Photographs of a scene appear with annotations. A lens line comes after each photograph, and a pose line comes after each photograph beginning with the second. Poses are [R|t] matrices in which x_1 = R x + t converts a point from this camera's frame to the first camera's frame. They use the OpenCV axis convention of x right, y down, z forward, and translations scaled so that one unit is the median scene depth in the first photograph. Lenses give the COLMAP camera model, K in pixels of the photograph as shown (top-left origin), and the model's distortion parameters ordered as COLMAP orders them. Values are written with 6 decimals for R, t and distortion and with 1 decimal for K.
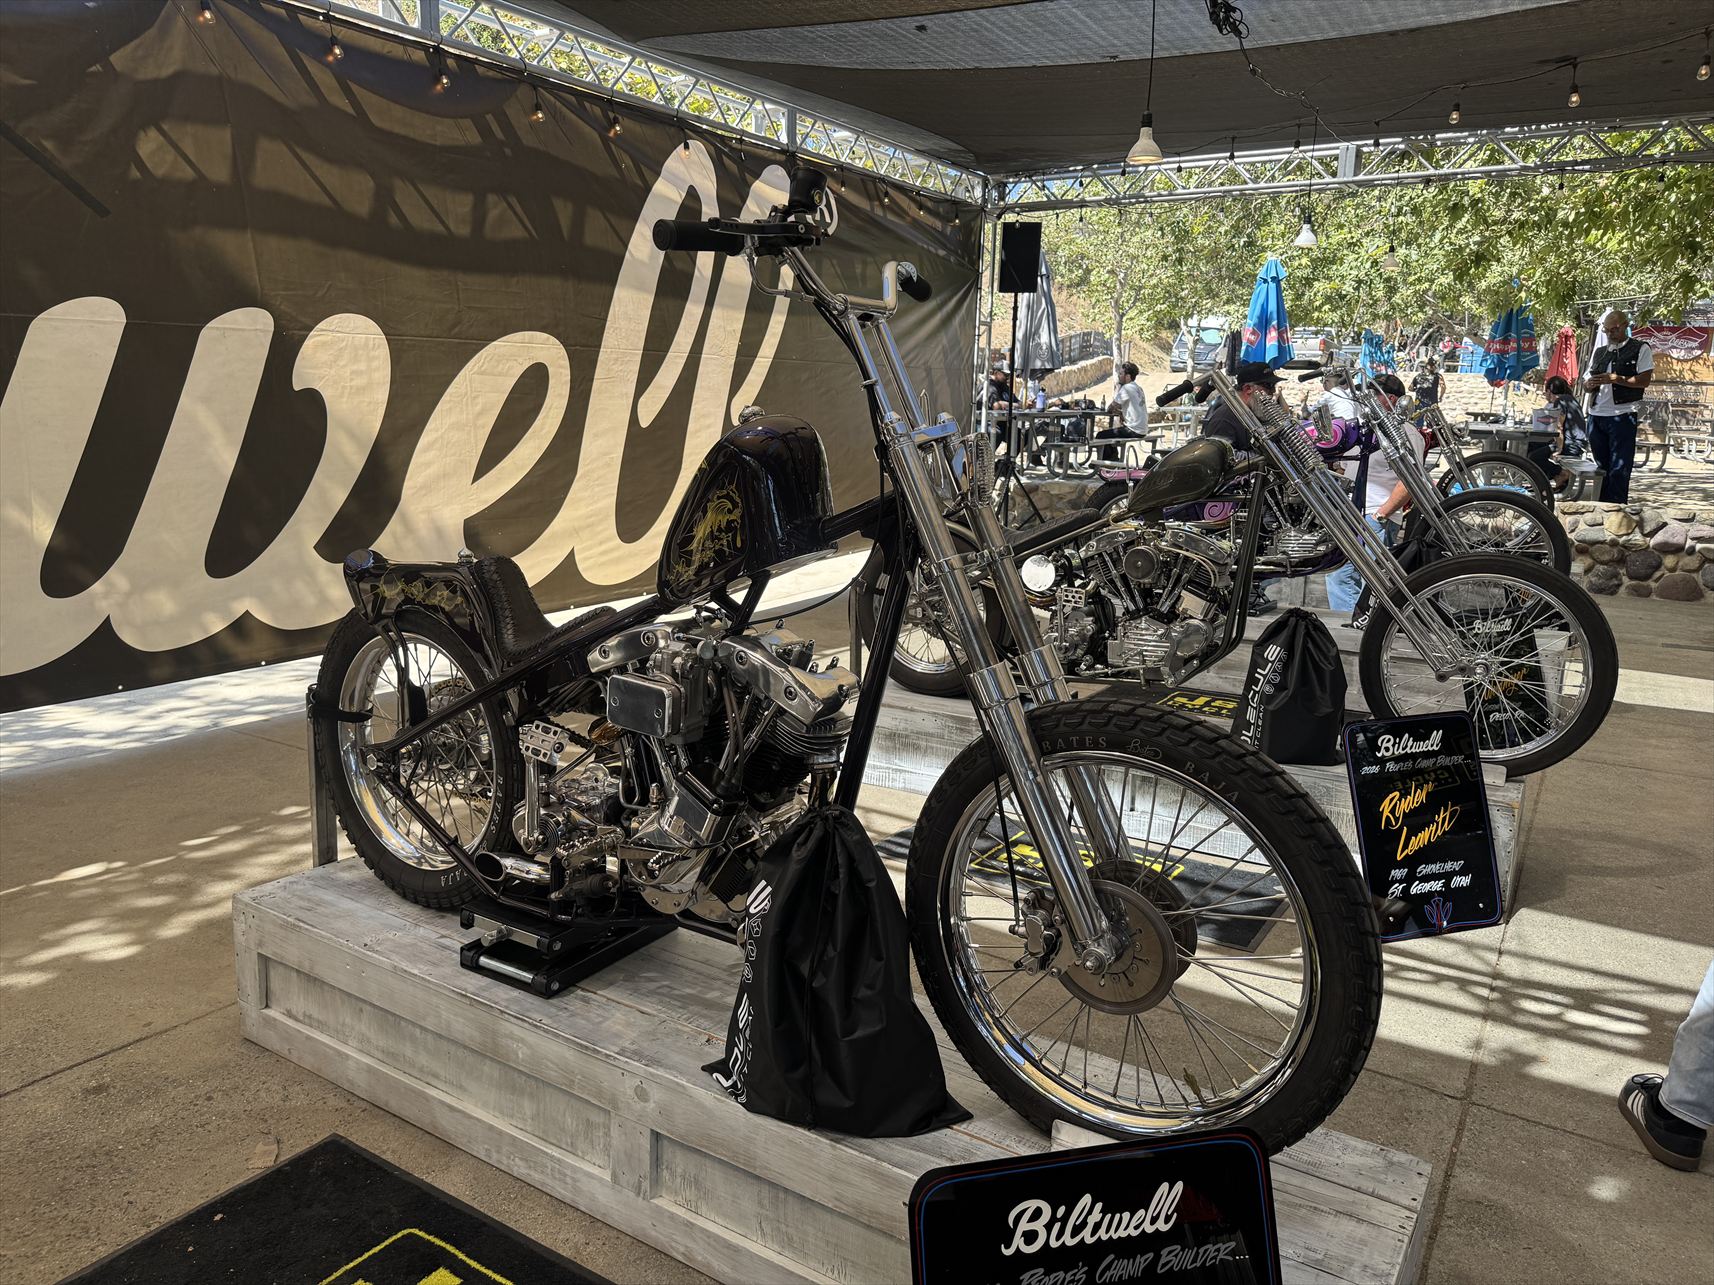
lens RADIAL K [[1216.7, 0, 847.7], [0, 1216.7, 639.1], [0, 0, 1]] dist [0.018728, -0.026596]
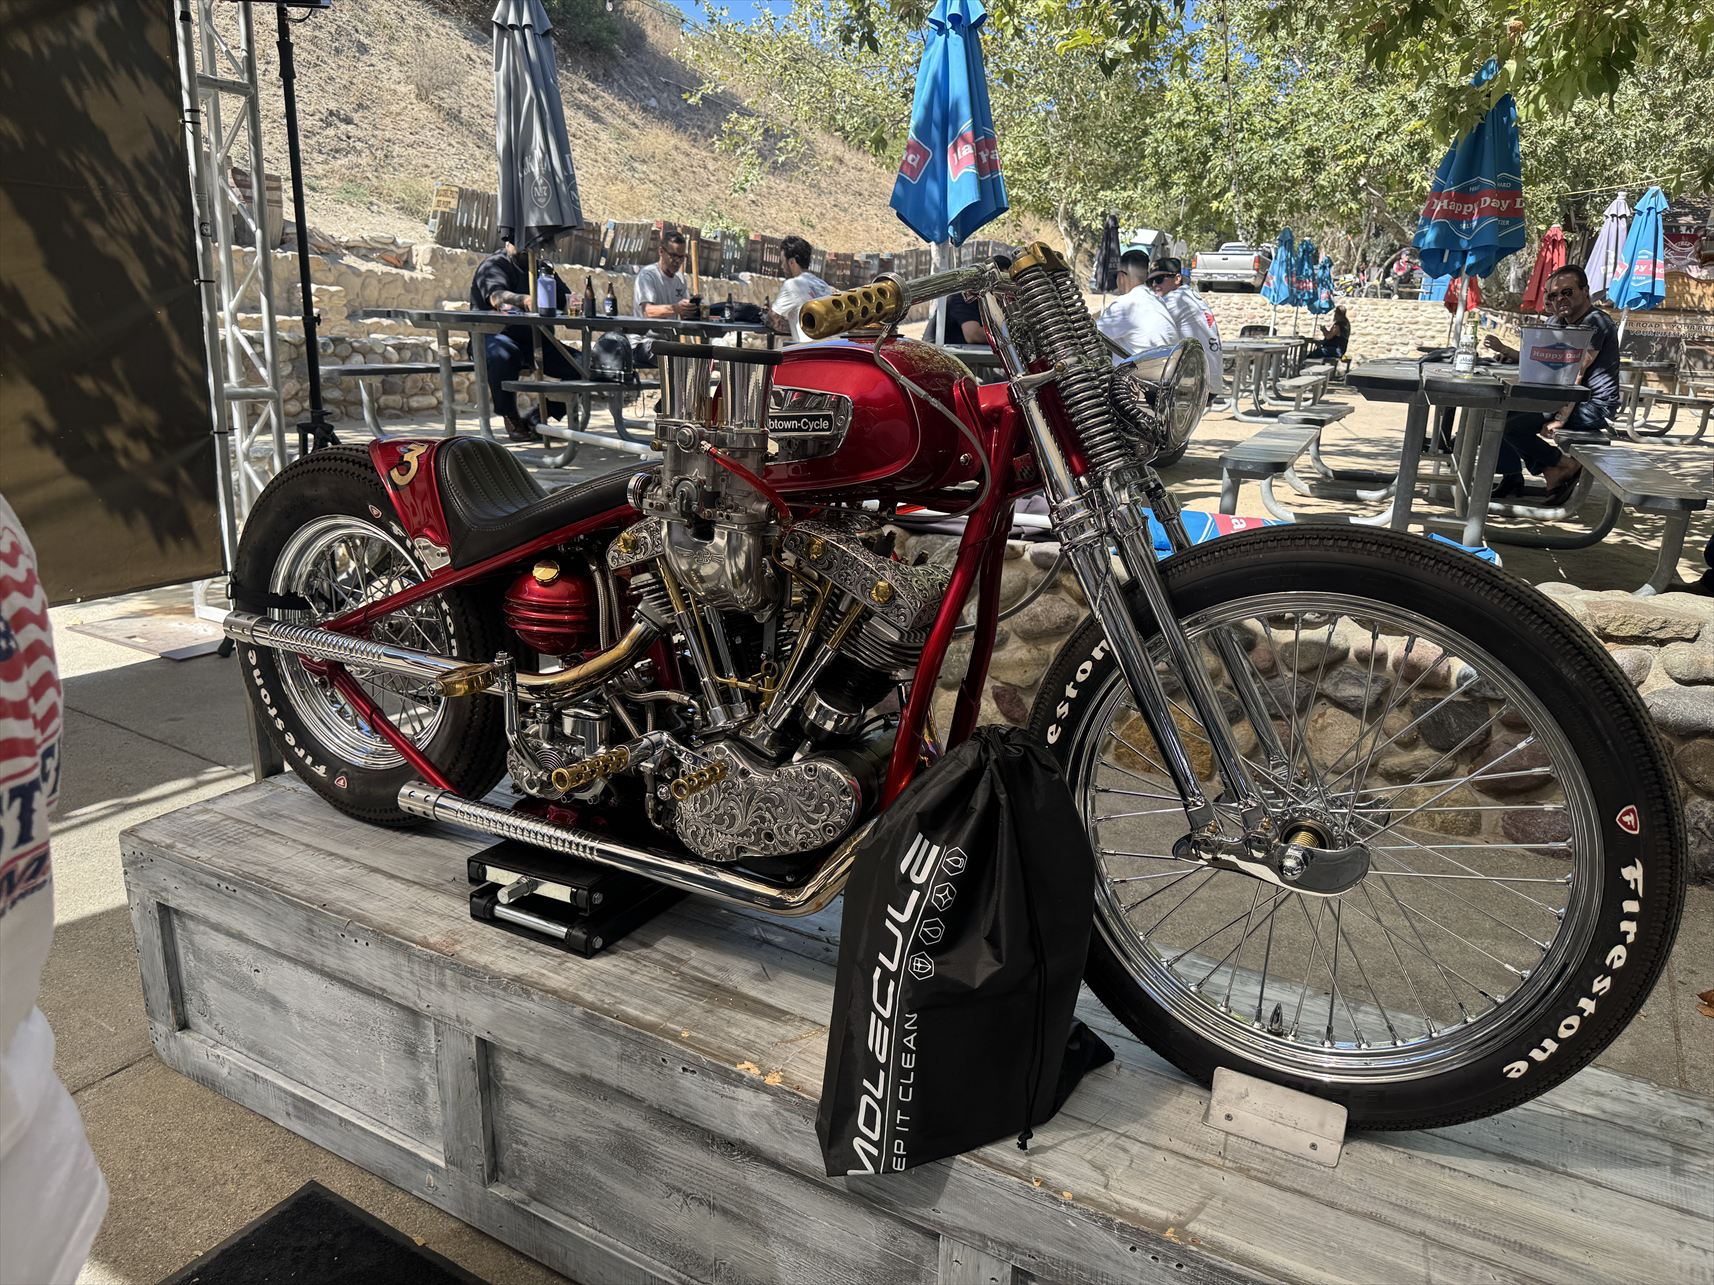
lens RADIAL K [[1234.9, 0, 865.8], [0, 1234.9, 643.9], [0, 0, 1]] dist [0.010998, -0.004999]
pose [[0.998833, 0.010530, 0.047125, 0.373295], [-0.013292, 0.998188, 0.058691, -0.120245], [-0.046422, -0.059249, 0.997163, 0.679376]]
